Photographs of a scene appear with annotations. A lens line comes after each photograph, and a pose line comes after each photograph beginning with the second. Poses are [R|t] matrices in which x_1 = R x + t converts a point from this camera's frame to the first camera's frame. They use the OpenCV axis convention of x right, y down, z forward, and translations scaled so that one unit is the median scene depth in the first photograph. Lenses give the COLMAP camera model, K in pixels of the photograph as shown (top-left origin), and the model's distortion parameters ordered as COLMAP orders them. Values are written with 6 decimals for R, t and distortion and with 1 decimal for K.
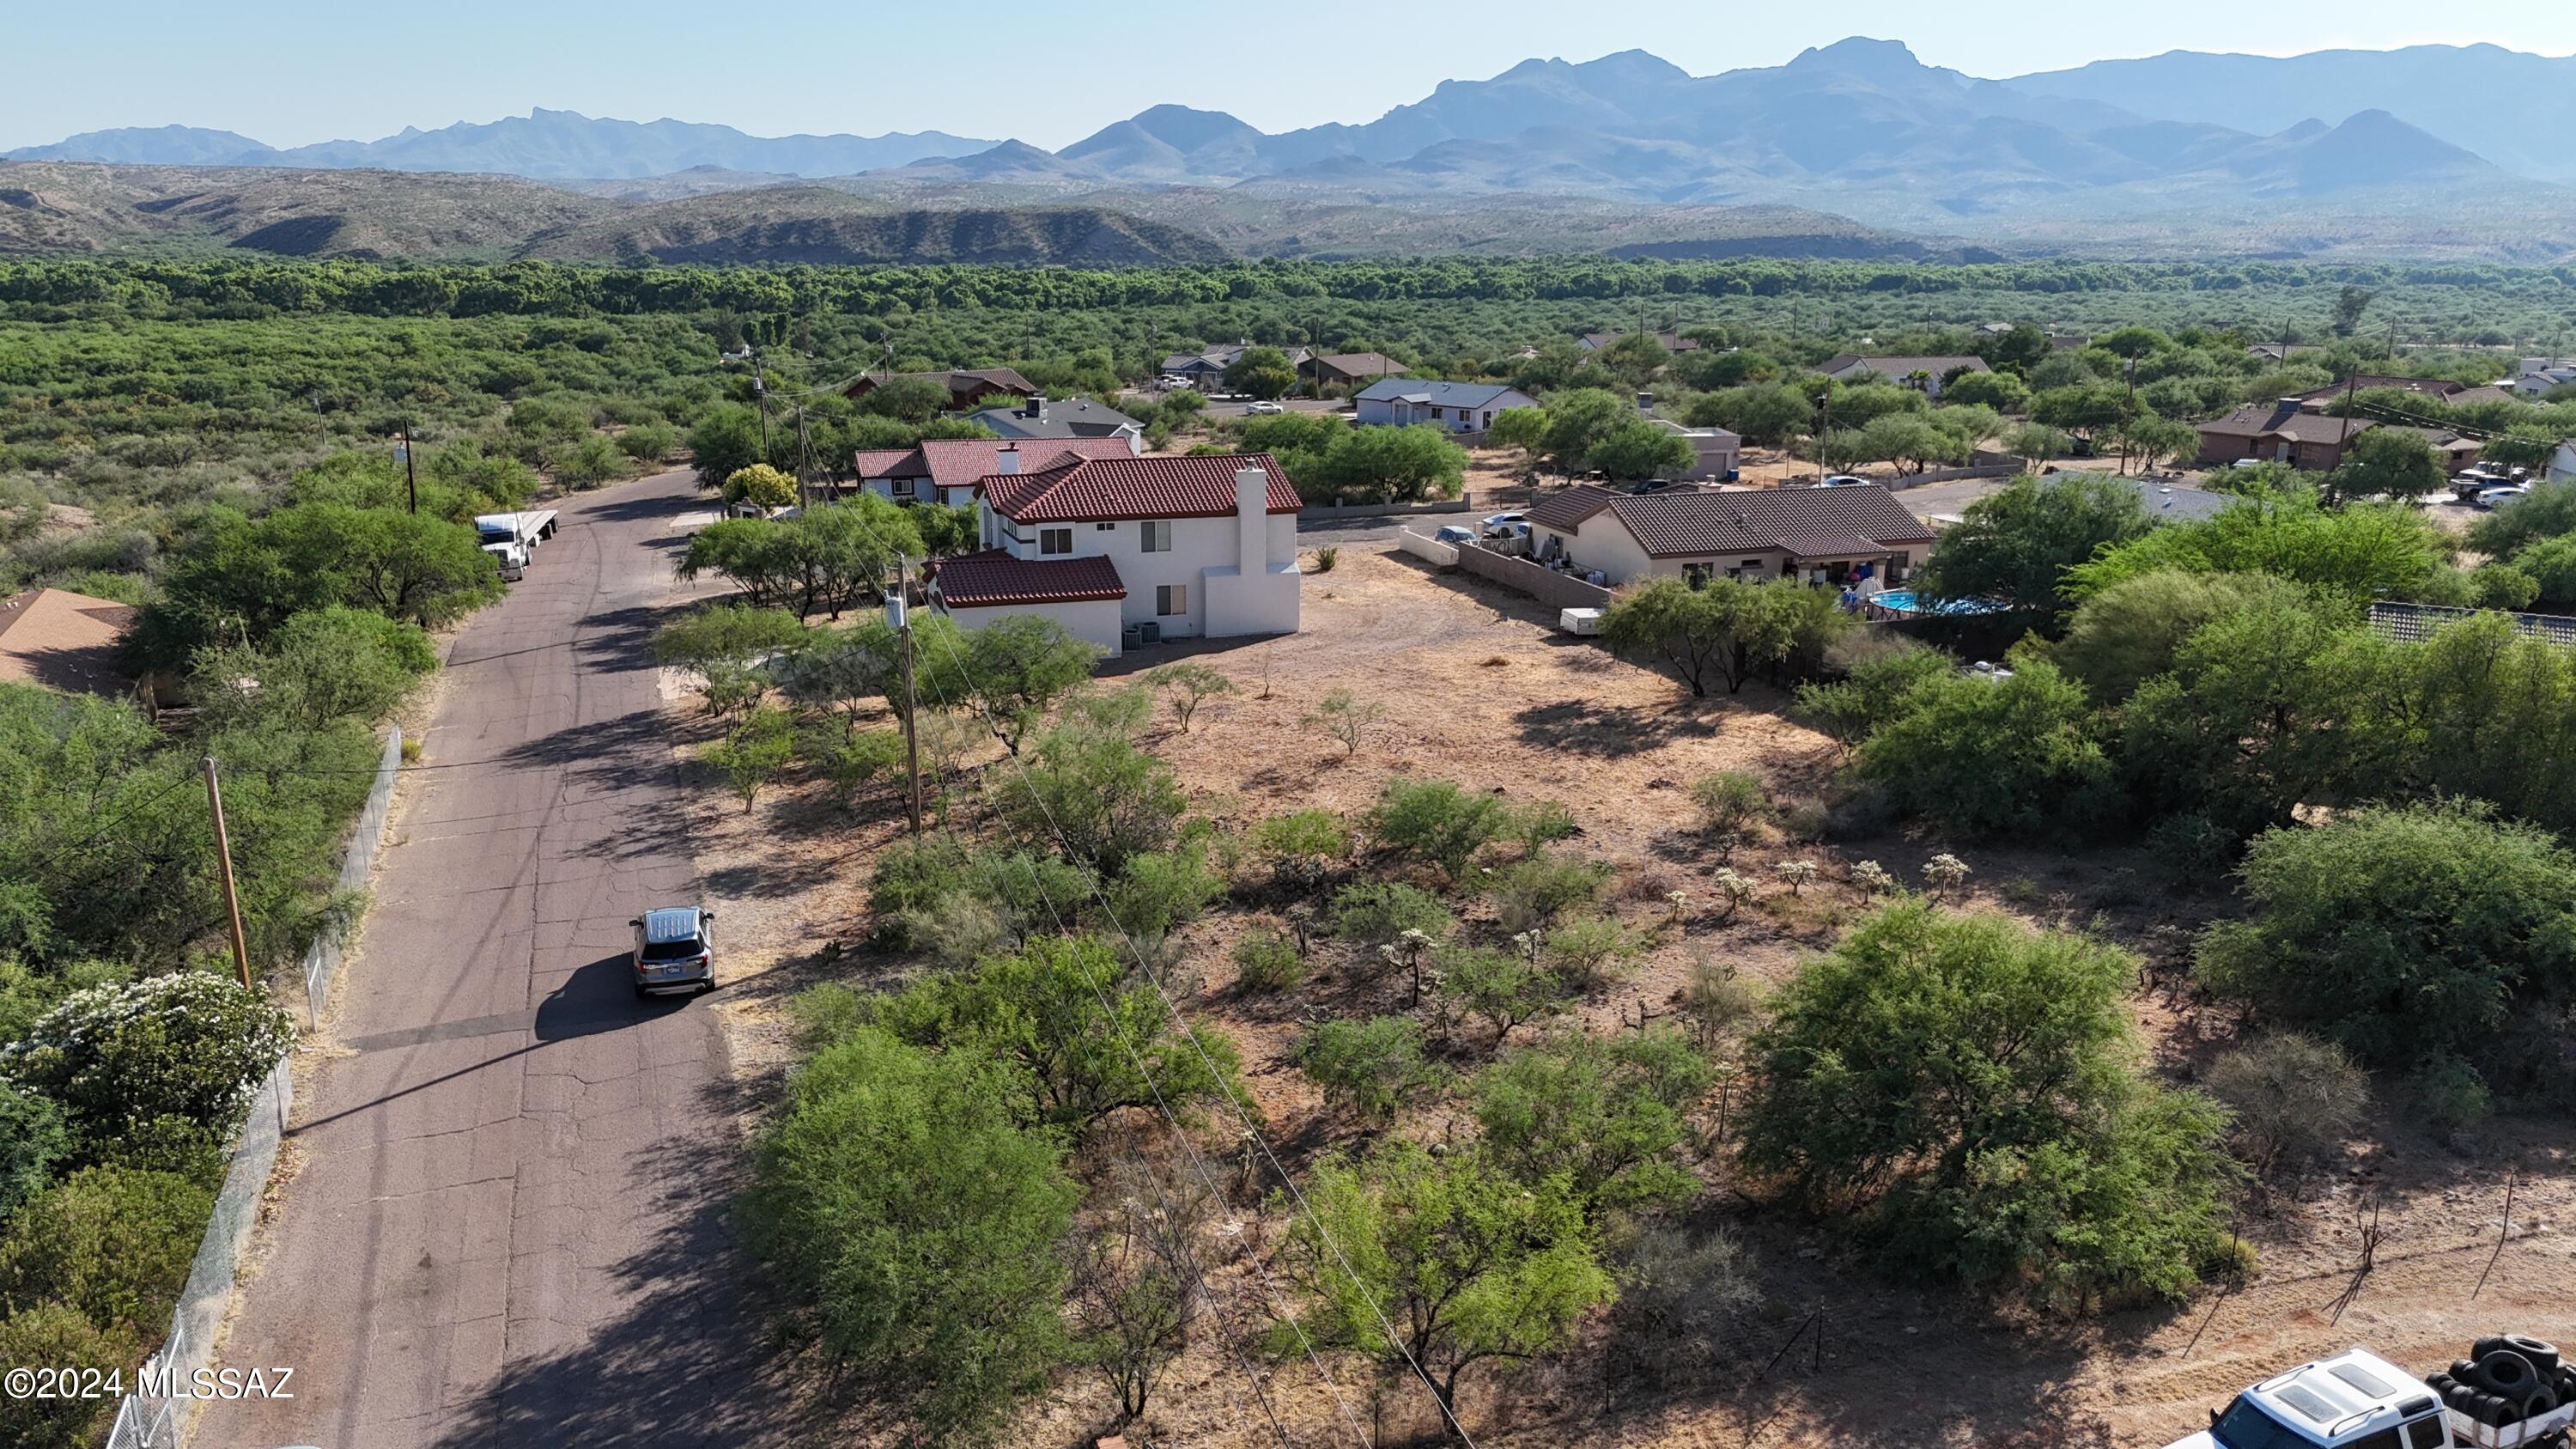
lens RADIAL K [[1887.1, 0, 1275.9], [0, 1887.1, 733.9], [0, 0, 1]] dist [0.068331, -0.061816]
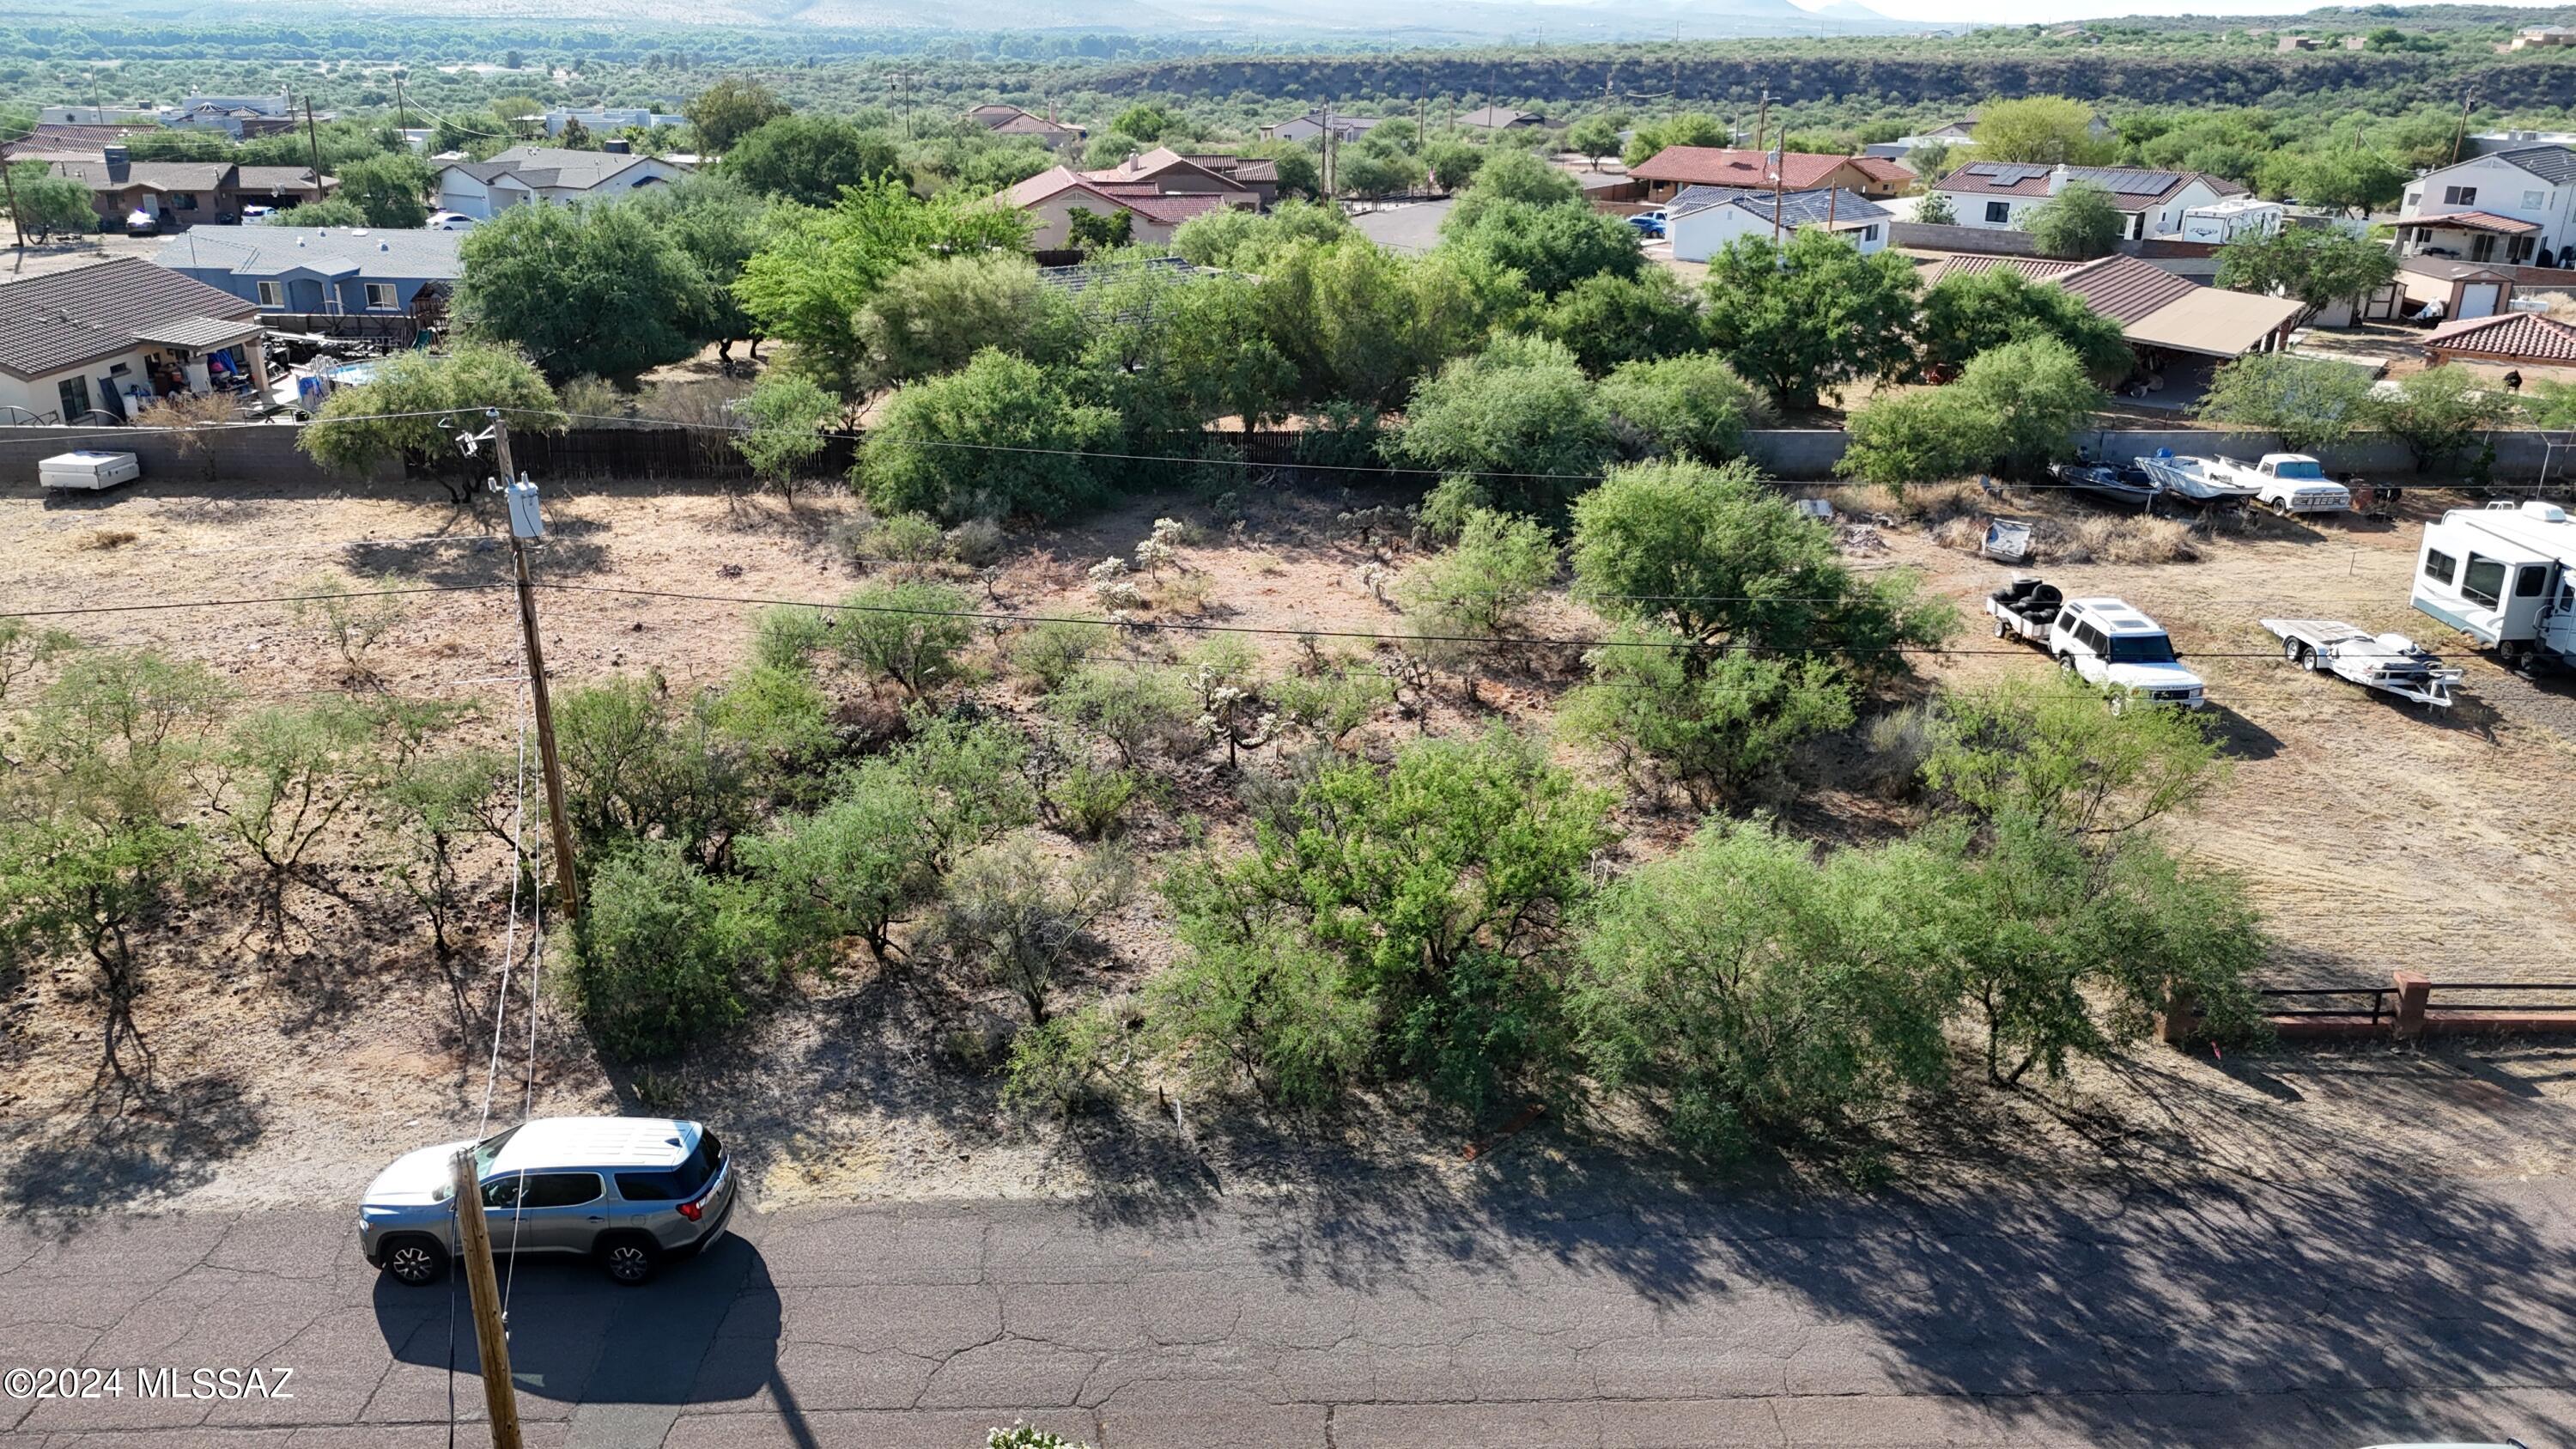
lens RADIAL K [[1887.1, 0, 1292.3], [0, 1887.1, 731.2], [0, 0, 1]] dist [0.068331, -0.061816]
pose [[0.303529, -0.335801, 0.891688, -0.217655], [0.229518, 0.934050, 0.273626, -0.033696], [-0.924766, 0.121605, 0.360584, 0.193000]]
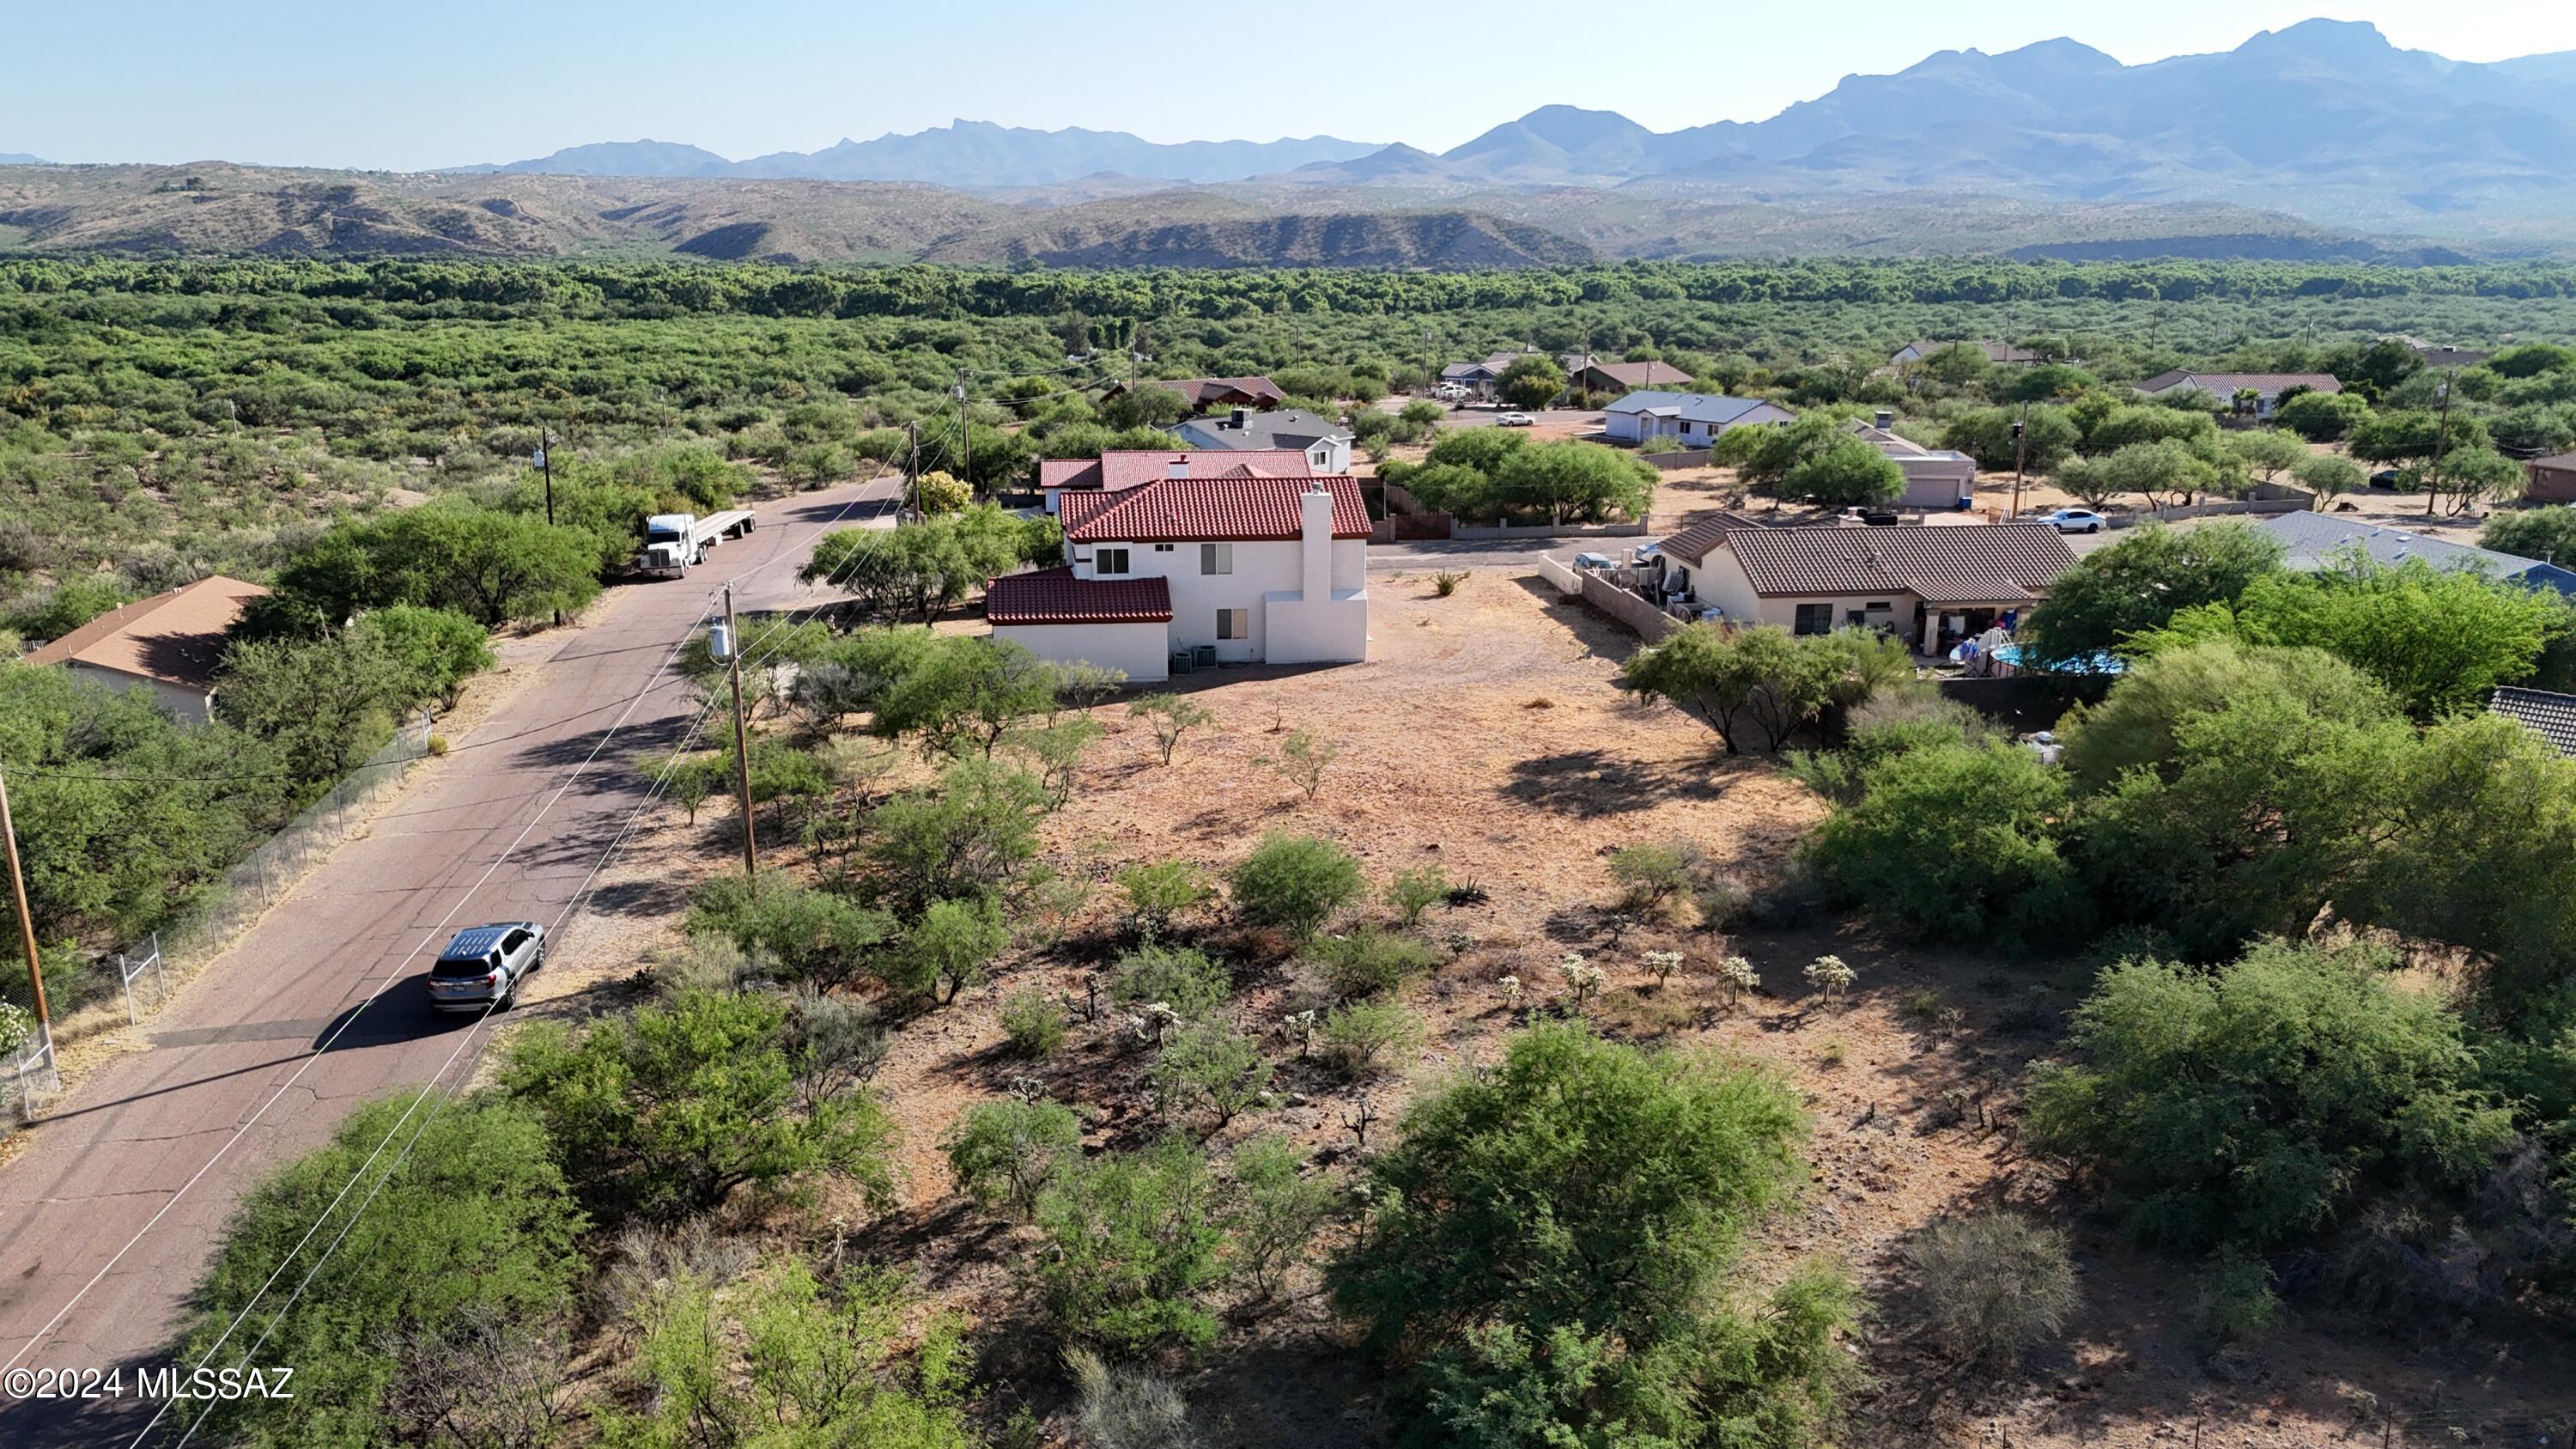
lens RADIAL K [[1887.1, 0, 1280.1], [0, 1887.1, 730.7], [0, 0, 1]] dist [0.068331, -0.061816]
pose [[0.981144, 0.048215, -0.187169, 0.090322], [-0.048651, 0.998813, 0.002263, -0.011130], [0.187056, 0.006885, 0.982325, 0.025272]]
